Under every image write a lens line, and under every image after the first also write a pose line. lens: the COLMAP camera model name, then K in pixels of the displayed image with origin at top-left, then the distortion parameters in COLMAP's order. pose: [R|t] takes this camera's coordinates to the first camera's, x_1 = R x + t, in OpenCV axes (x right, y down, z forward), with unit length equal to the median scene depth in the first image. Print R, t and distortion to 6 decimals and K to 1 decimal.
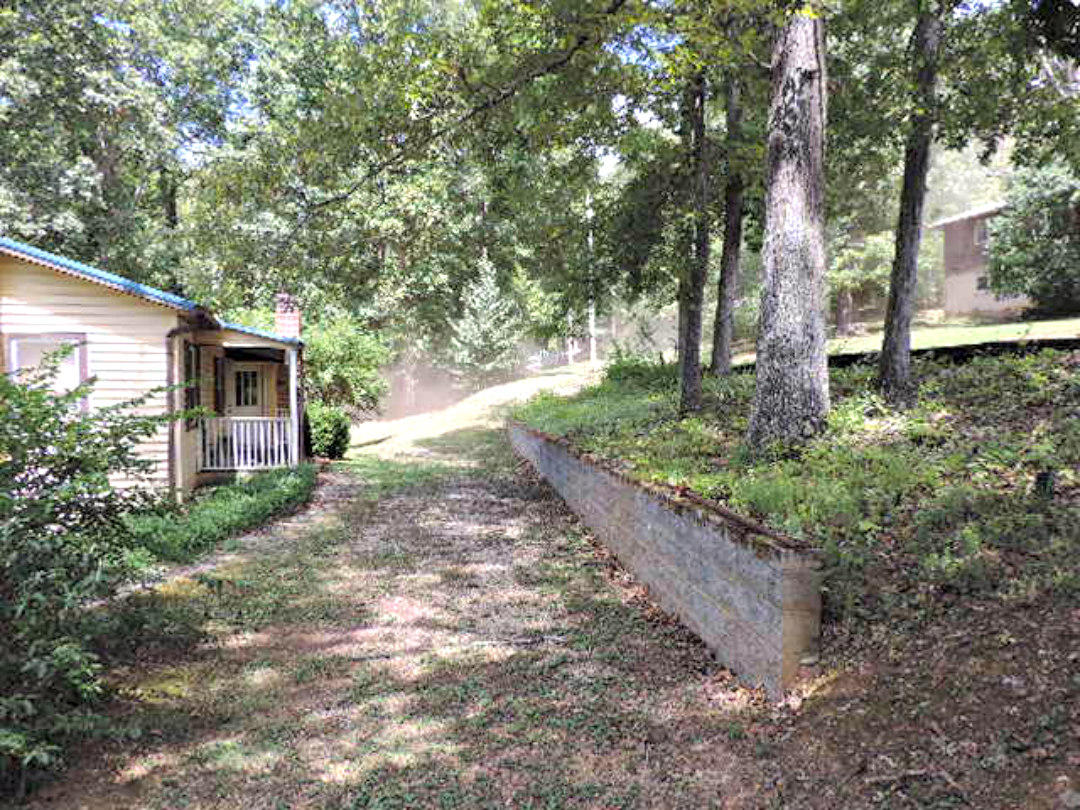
lens RADIAL K [[778.5, 0, 534.8], [0, 778.5, 402.6], [0, 0, 1]] dist [-0.013814, 0.000458]
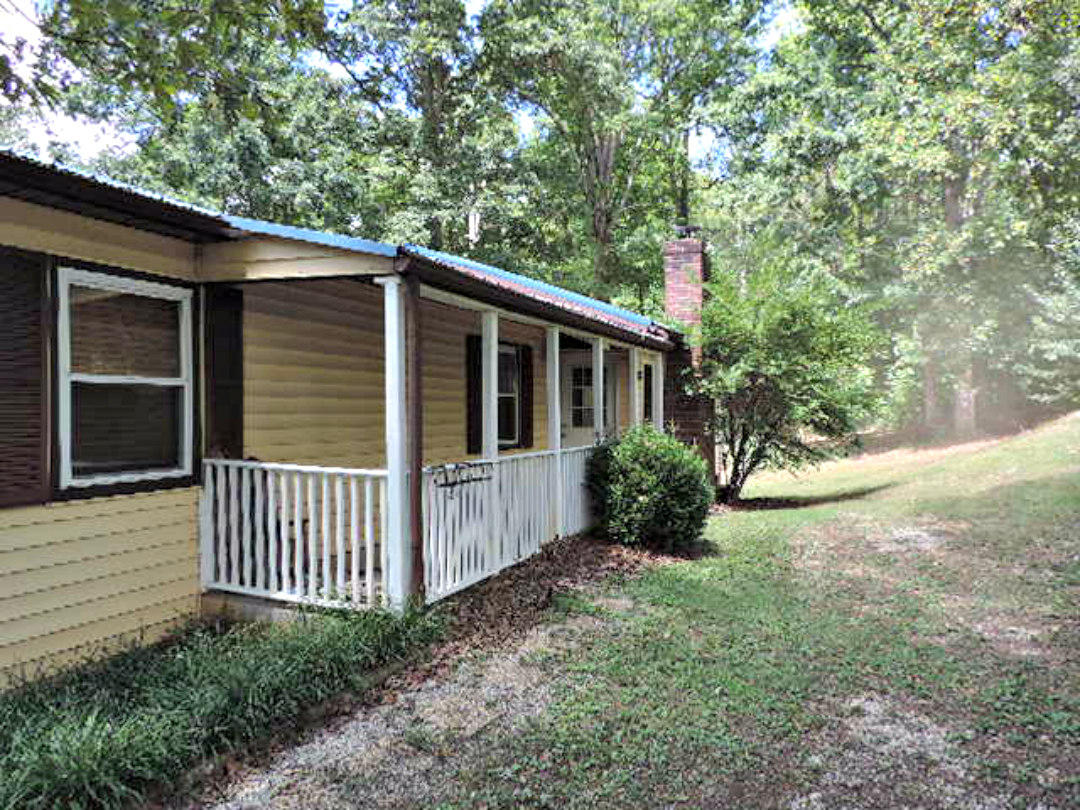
lens RADIAL K [[778.5, 0, 534.8], [0, 778.5, 402.6], [0, 0, 1]] dist [-0.013814, 0.000458]
pose [[0.762307, -0.000328, -0.647215, -0.015323], [-0.013673, 0.999769, -0.016611, -0.002543], [0.647071, 0.021512, 0.762126, 0.337215]]
